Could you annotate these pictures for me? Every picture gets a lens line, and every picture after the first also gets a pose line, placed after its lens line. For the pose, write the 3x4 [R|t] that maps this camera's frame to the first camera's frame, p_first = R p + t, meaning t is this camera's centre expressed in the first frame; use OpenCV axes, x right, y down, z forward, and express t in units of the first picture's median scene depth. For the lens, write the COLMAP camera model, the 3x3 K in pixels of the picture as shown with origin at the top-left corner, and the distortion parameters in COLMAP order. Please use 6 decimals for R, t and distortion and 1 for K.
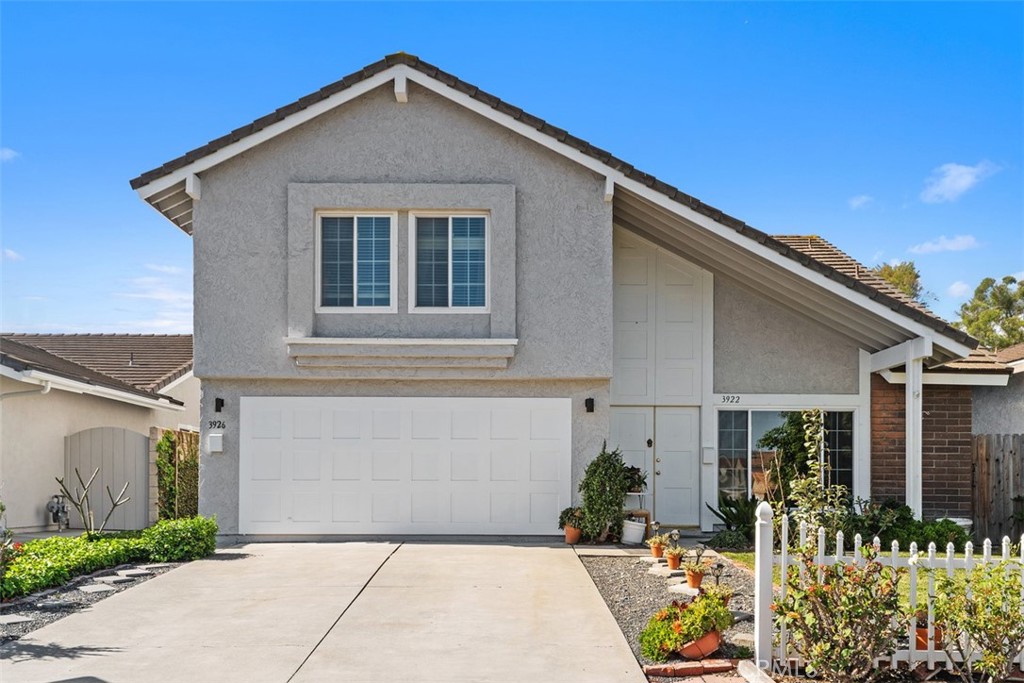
lens RADIAL K [[940.2, 0, 492.4], [0, 940.2, 463.8], [0, 0, 1]] dist [0.018856, 0.000000]
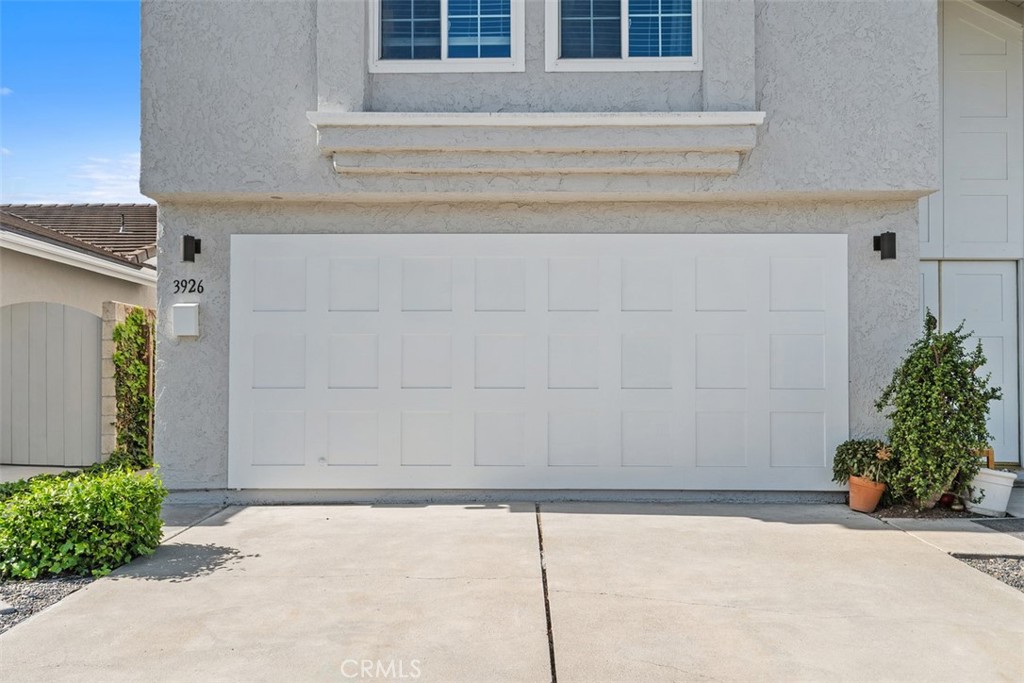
lens RADIAL K [[813.5, 0, 503.1], [0, 813.5, 363.9], [0, 0, 1]] dist [0.011439, -0.011835]
pose [[0.999938, -0.002135, -0.010893, -0.108293], [0.002134, 0.999998, -0.000108, 0.003720], [0.010893, 0.000085, 0.999941, 0.543750]]
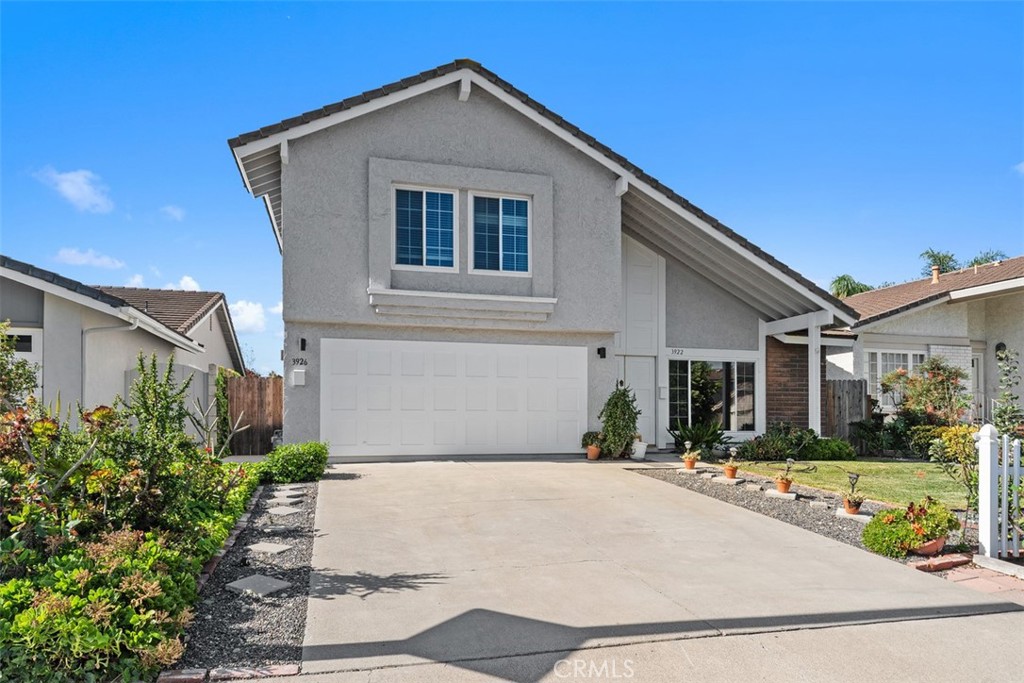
lens RADIAL K [[651.4, 0, 501.0], [0, 651.4, 405.1], [0, 0, 1]] dist [0.014702, -0.003165]
pose [[0.965275, 0.003737, 0.261210, -0.268582], [-0.004613, 0.999986, 0.002741, 0.008353], [-0.261196, -0.003851, 0.965278, 0.169055]]
